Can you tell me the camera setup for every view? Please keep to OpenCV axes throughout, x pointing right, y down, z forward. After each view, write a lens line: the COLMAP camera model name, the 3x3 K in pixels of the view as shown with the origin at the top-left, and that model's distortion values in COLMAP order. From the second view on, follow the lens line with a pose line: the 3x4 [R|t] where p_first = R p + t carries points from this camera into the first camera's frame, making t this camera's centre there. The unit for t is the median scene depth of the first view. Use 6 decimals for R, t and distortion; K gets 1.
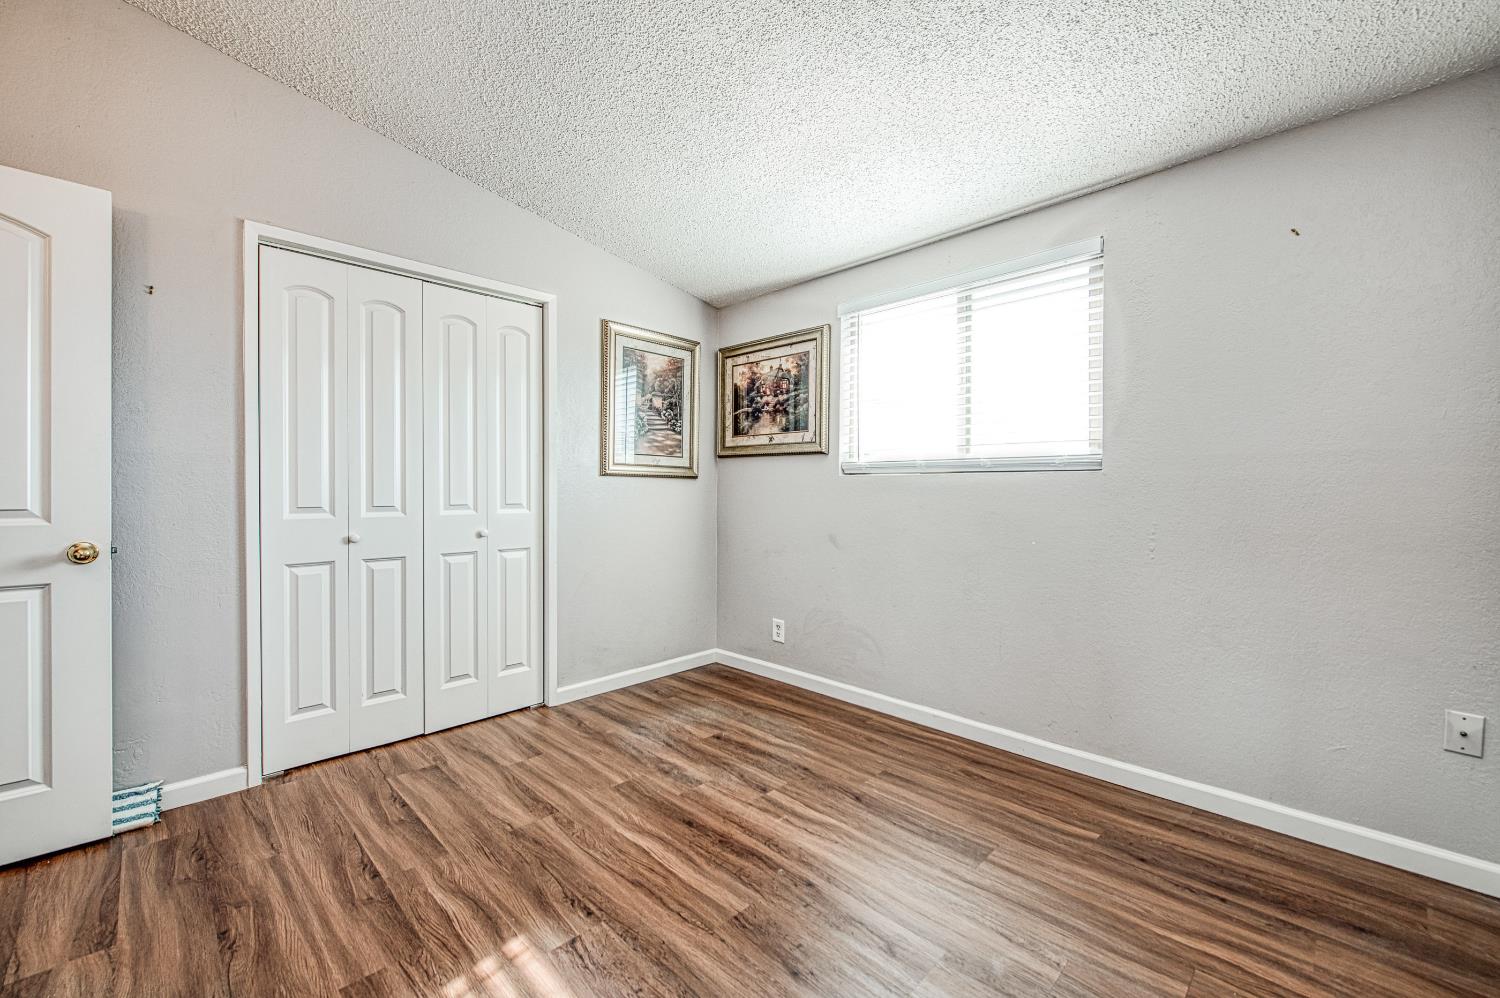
lens RADIAL K [[620.4, 0, 741.0], [0, 620.4, 488.7], [0, 0, 1]] dist [-0.002623, -0.000798]
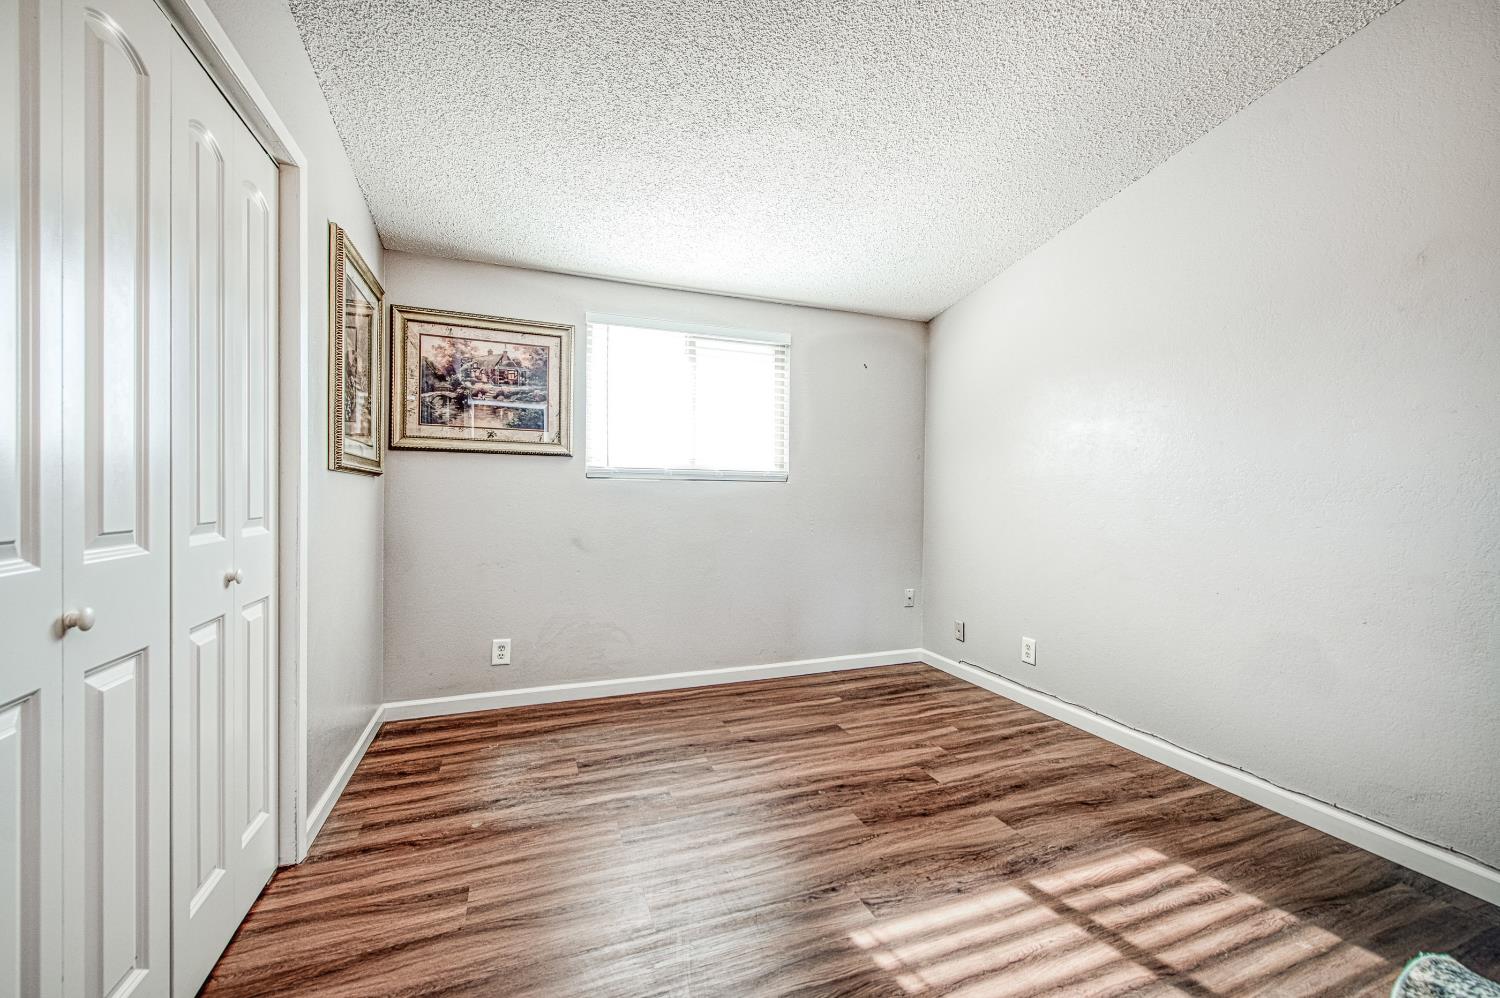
lens RADIAL K [[591.2, 0, 750.0], [0, 591.2, 499.0], [0, 0, 1]] dist [0.000994, -0.000204]
pose [[0.378825, -0.004469, 0.925457, -0.638971], [-0.008208, 0.999933, 0.008188, 0.000857], [-0.925432, -0.010698, 0.378763, 0.386591]]
